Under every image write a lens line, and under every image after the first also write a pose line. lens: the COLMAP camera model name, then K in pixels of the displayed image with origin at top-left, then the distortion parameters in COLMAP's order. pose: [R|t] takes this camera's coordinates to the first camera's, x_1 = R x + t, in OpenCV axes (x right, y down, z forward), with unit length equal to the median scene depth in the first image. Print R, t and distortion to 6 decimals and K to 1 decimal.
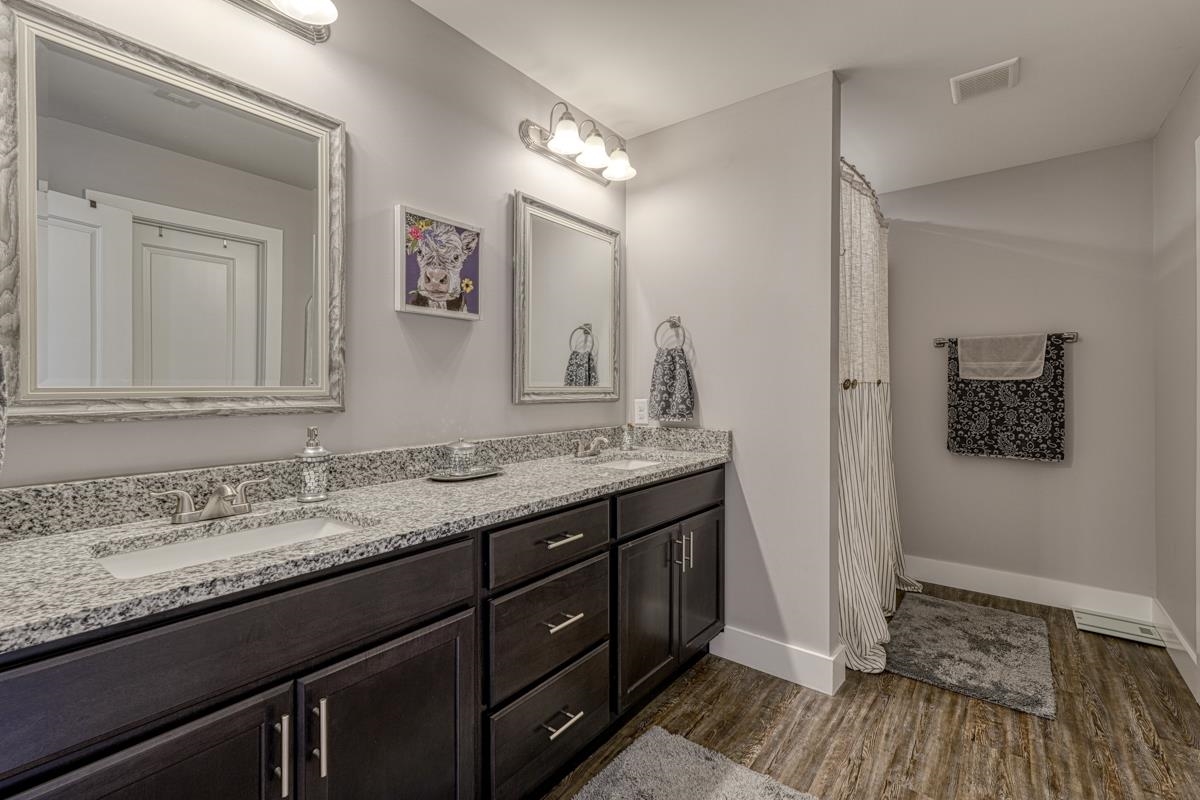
lens RADIAL K [[526.9, 0, 601.1], [0, 526.9, 390.3], [0, 0, 1]] dist [0.002483, 0.000636]
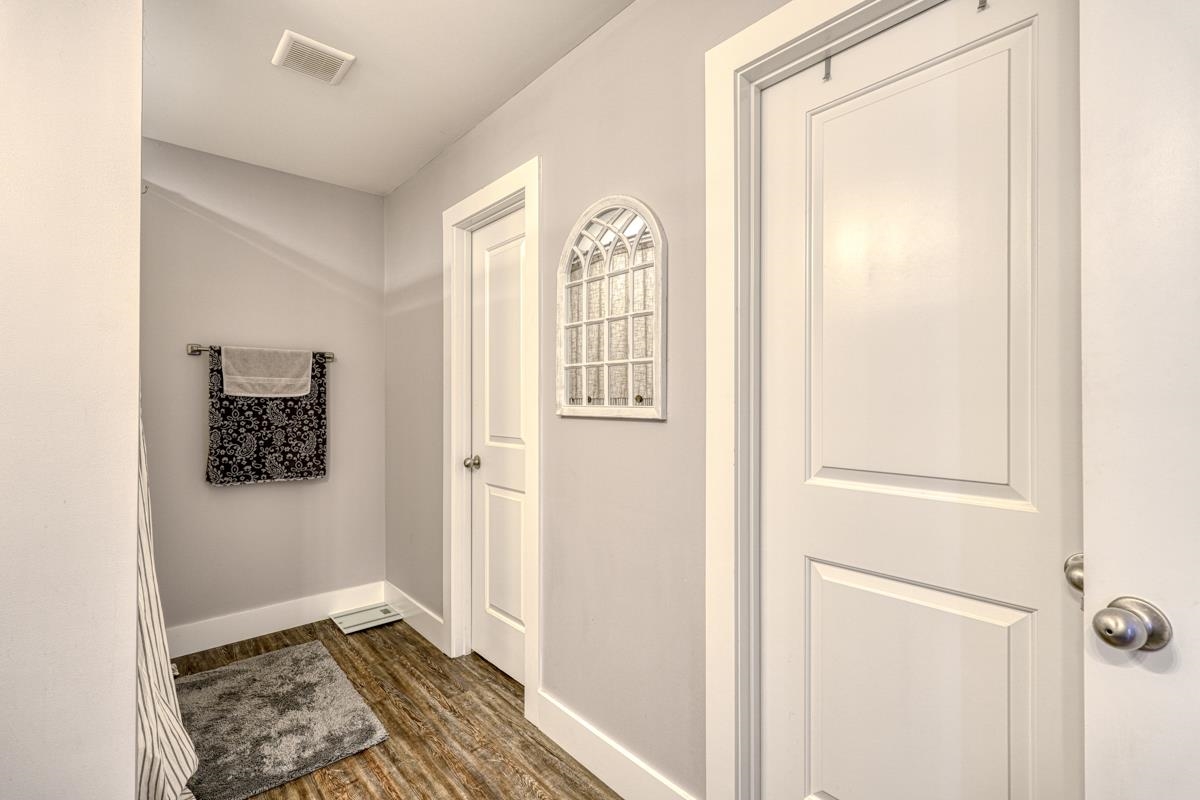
lens RADIAL K [[526.9, 0, 598.6], [0, 526.9, 399.3], [0, 0, 1]] dist [0.002483, 0.000636]
pose [[0.182163, 0.004855, 0.983256, -0.038690], [0.006434, 0.999961, -0.006129, -0.006707], [-0.983247, 0.007443, 0.182125, 0.286100]]
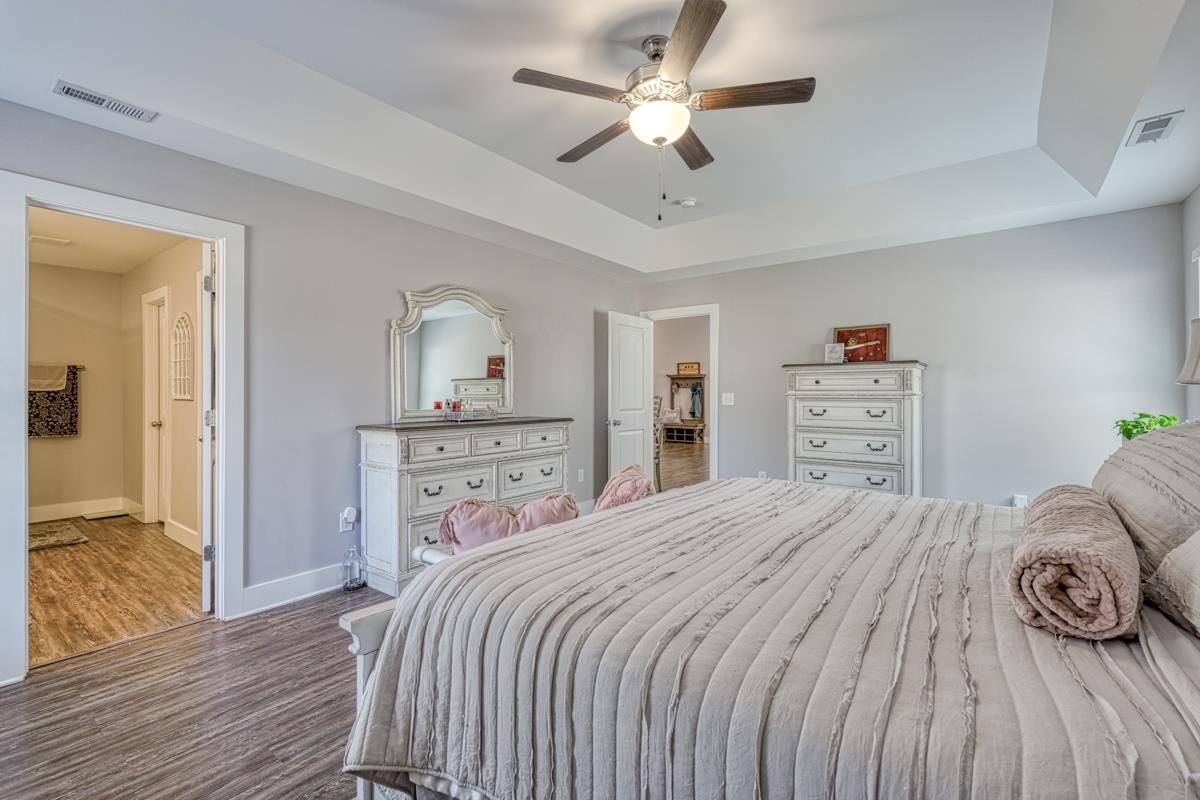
lens RADIAL K [[526.9, 0, 603.7], [0, 526.9, 391.4], [0, 0, 1]] dist [0.002483, 0.000636]
pose [[-0.006770, 0.004509, 0.999967, -0.963384], [0.006001, 0.999972, -0.004469, 0.000982], [-0.999959, 0.005971, -0.006797, -0.808251]]
